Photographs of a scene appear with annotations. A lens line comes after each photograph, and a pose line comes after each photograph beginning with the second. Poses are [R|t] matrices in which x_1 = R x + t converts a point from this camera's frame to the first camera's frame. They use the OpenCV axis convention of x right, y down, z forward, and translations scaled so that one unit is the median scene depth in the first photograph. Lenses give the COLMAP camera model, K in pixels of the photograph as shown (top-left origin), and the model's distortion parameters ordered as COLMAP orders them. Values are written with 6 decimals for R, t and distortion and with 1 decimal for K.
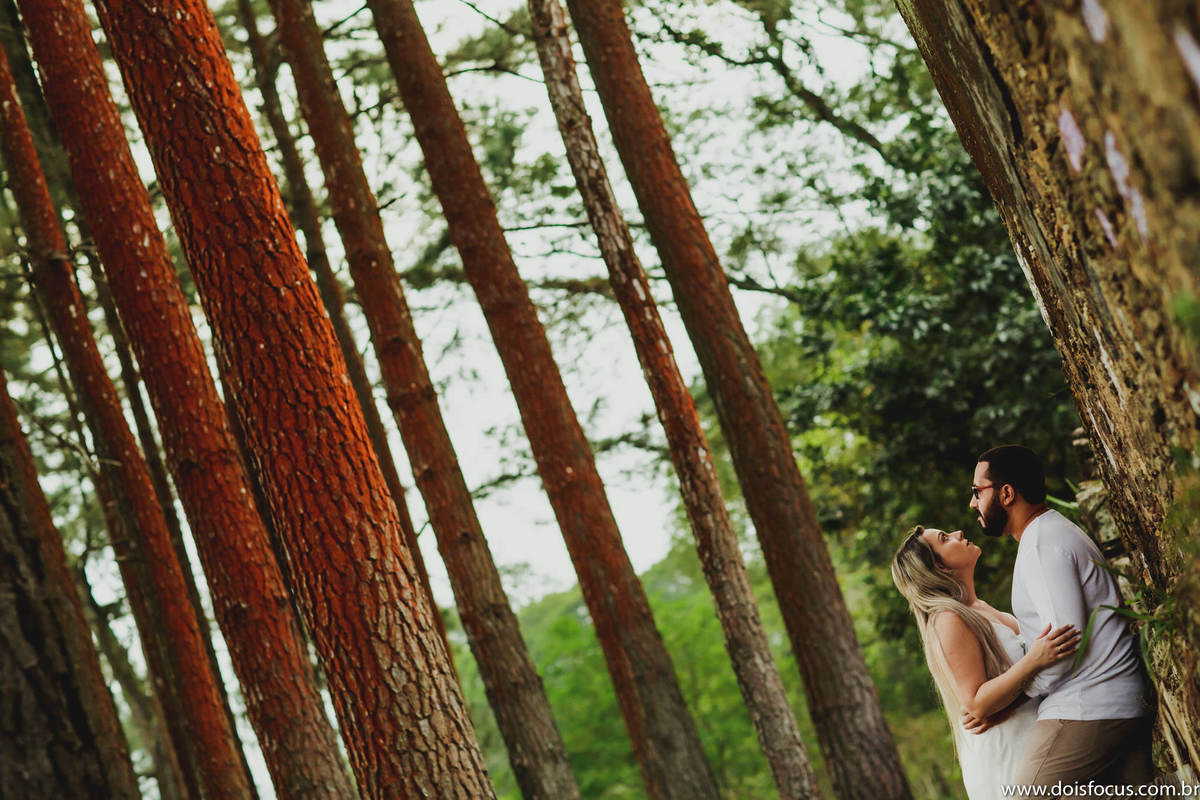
lens RADIAL K [[2931.1, 0, 600.0], [0, 2931.1, 400.0], [0, 0, 1]] dist [-0.088970, -0.427521]
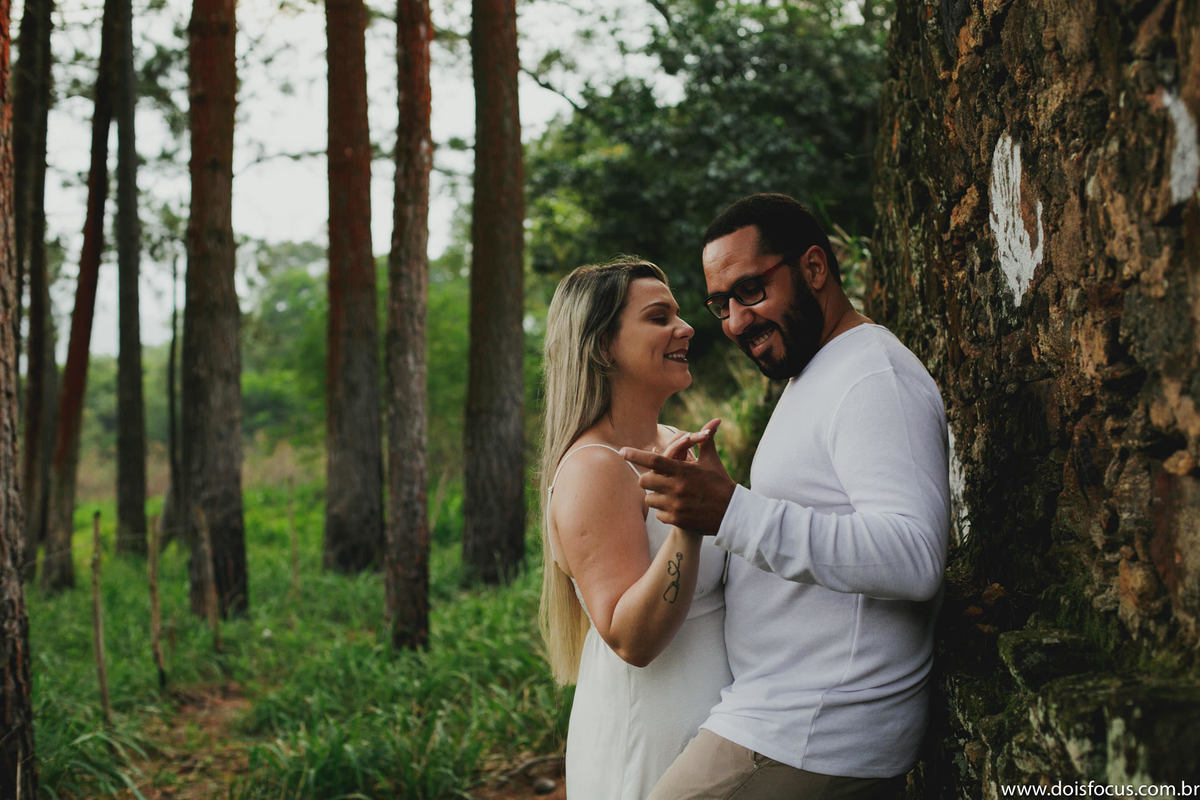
lens RADIAL K [[1764.8, 0, 600.0], [0, 1764.8, 400.0], [0, 0, 1]] dist [-0.094980, 0.058415]
pose [[0.941126, 0.314065, 0.125081, 0.023040], [-0.327009, 0.939579, 0.101271, 0.010365], [-0.085718, -0.136212, 0.986964, 0.207051]]
